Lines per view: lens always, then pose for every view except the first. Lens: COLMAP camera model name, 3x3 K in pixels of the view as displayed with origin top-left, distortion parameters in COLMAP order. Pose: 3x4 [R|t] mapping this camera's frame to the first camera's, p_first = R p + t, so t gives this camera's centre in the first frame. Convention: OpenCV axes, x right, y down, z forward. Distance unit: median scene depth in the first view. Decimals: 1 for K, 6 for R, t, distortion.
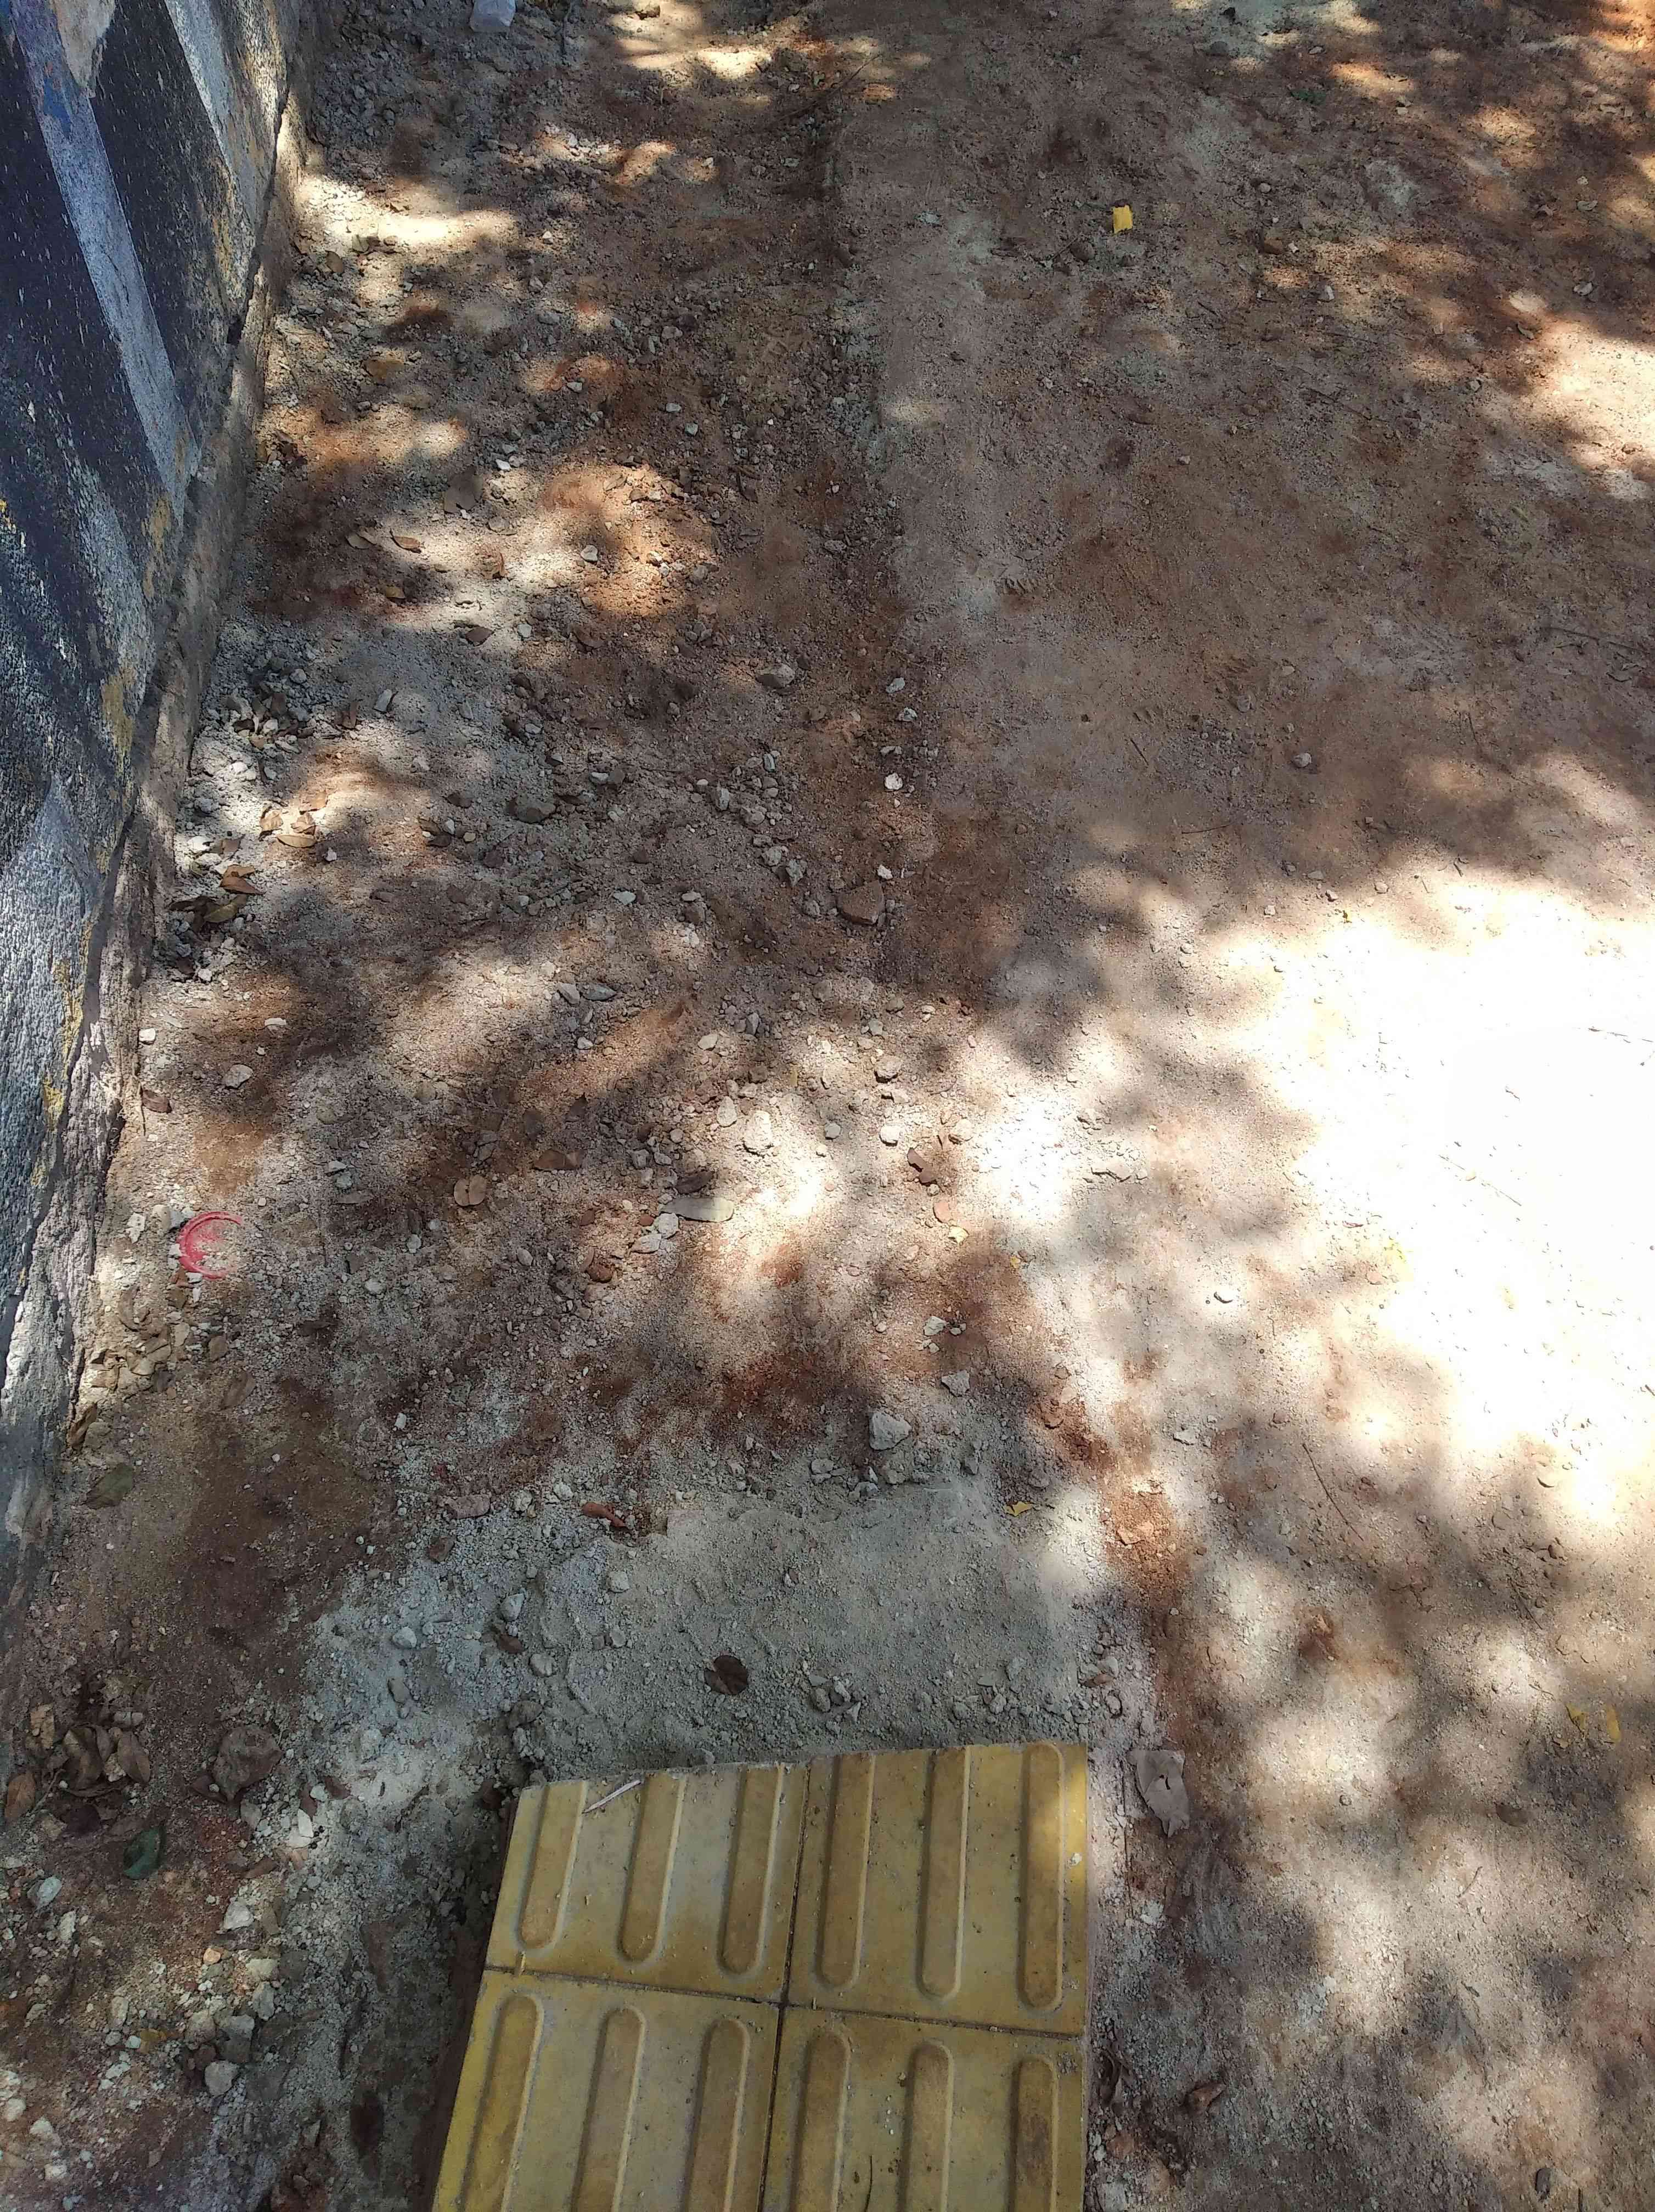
lens RADIAL K [[1664.8, 0, 827.5], [0, 1664.8, 1106.0], [0, 0, 1]] dist [-0.004754, -0.008433]
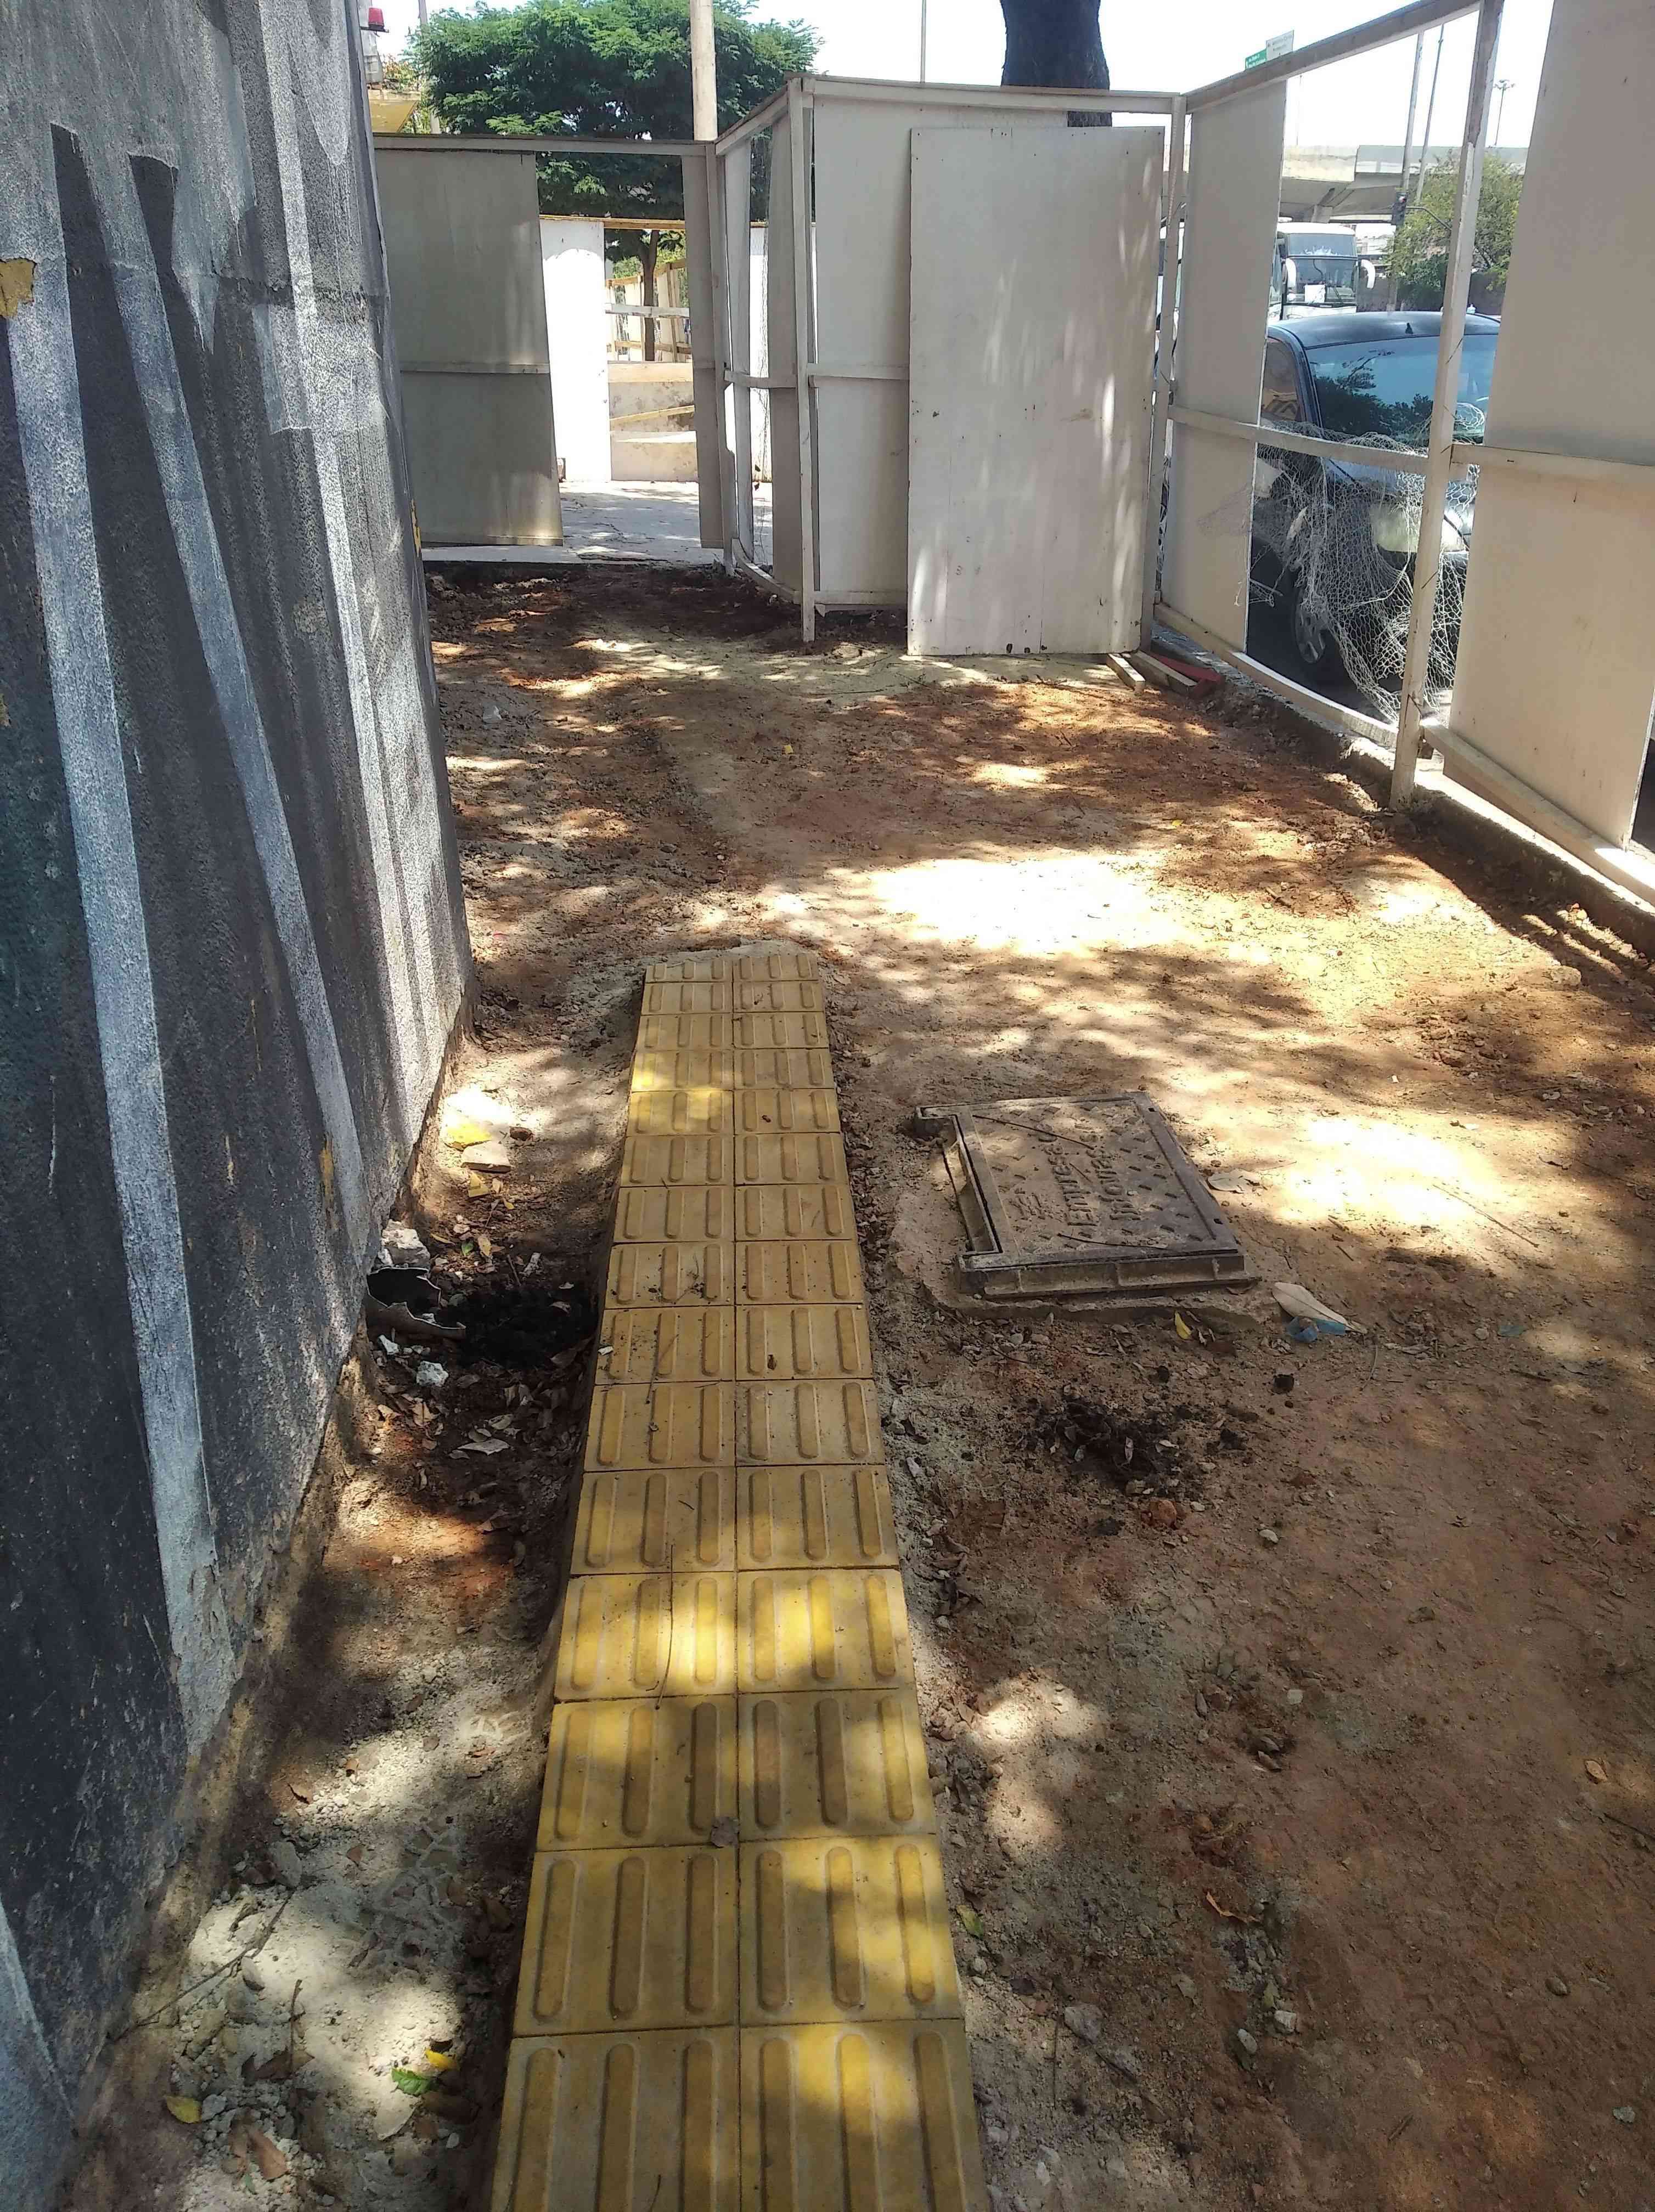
lens RADIAL K [[1616.8, 0, 827.5], [0, 1616.8, 1106.0], [0, 0, 1]] dist [0.059418, -0.129160]
pose [[0.983269, -0.103567, 0.149856, -0.195596], [0.162923, 0.867955, -0.469159, 1.211630], [-0.081479, 0.485725, 0.870306, -0.919521]]
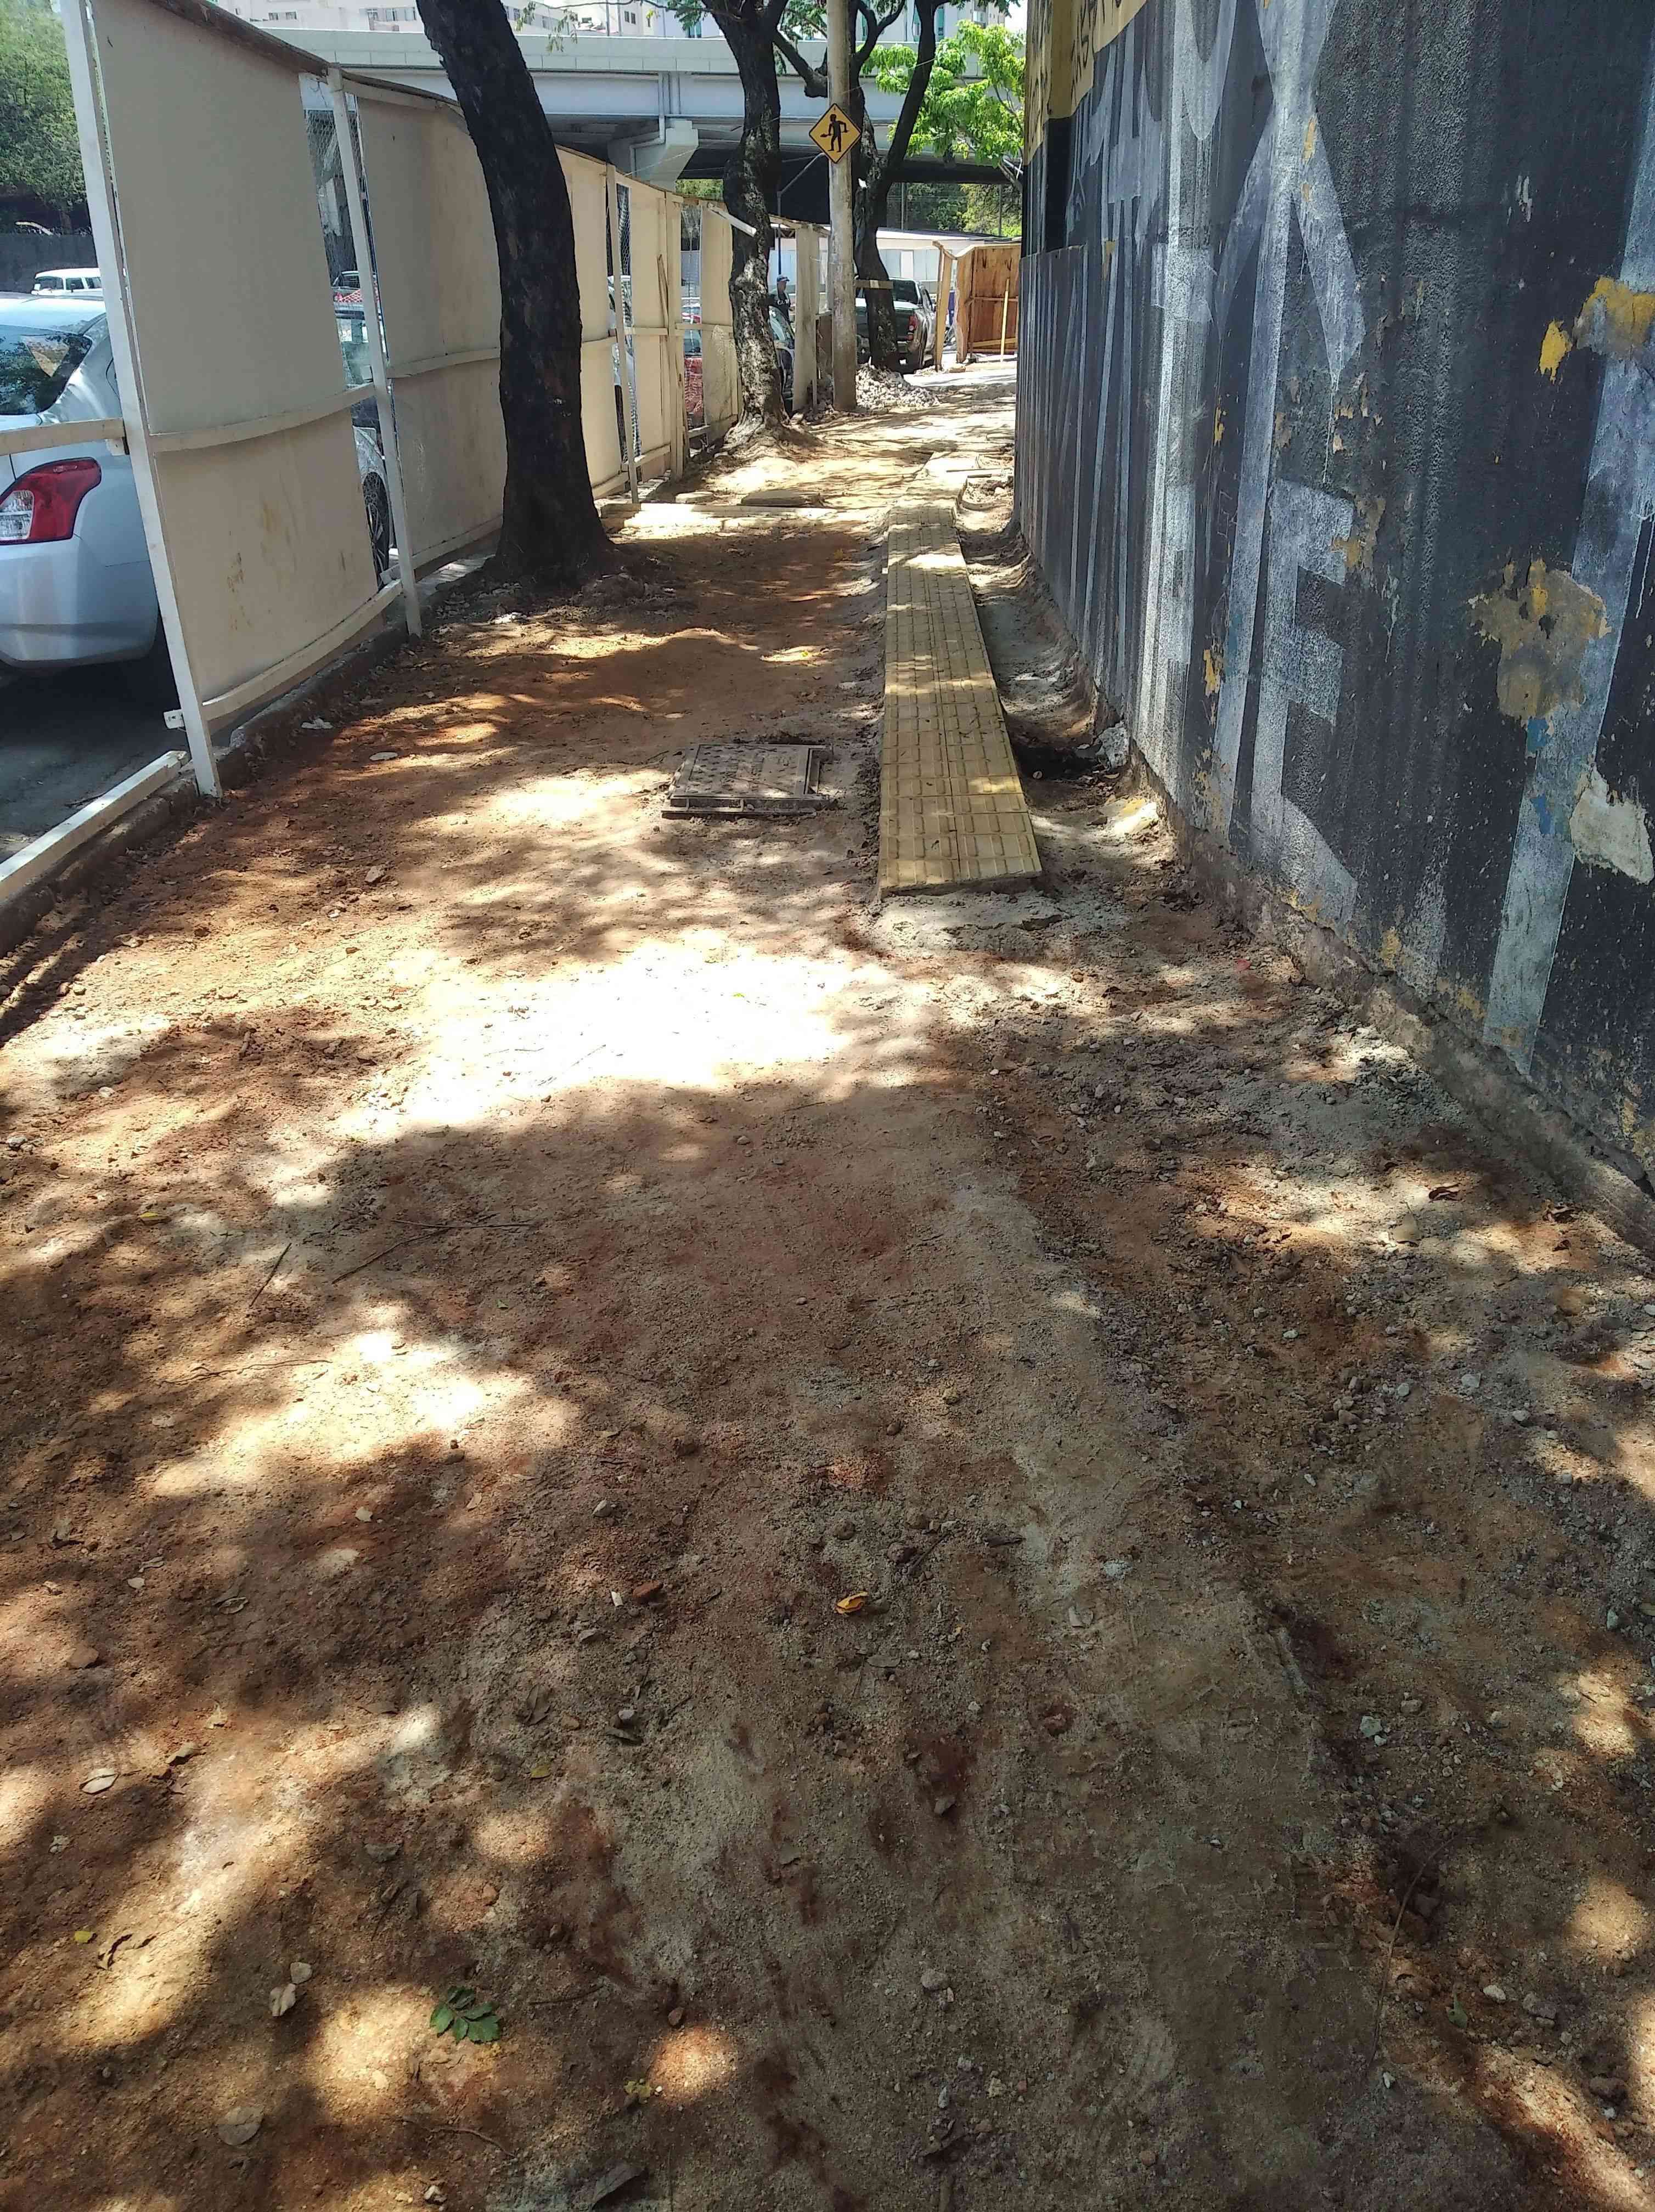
lens RADIAL K [[1616.8, 0, 827.5], [0, 1616.8, 1106.0], [0, 0, 1]] dist [0.059418, -0.129160]
pose [[-0.996892, 0.049805, -0.061044, 0.275323], [-0.052078, 0.164827, 0.984947, -1.578745], [0.059117, 0.985064, -0.161721, 1.131996]]
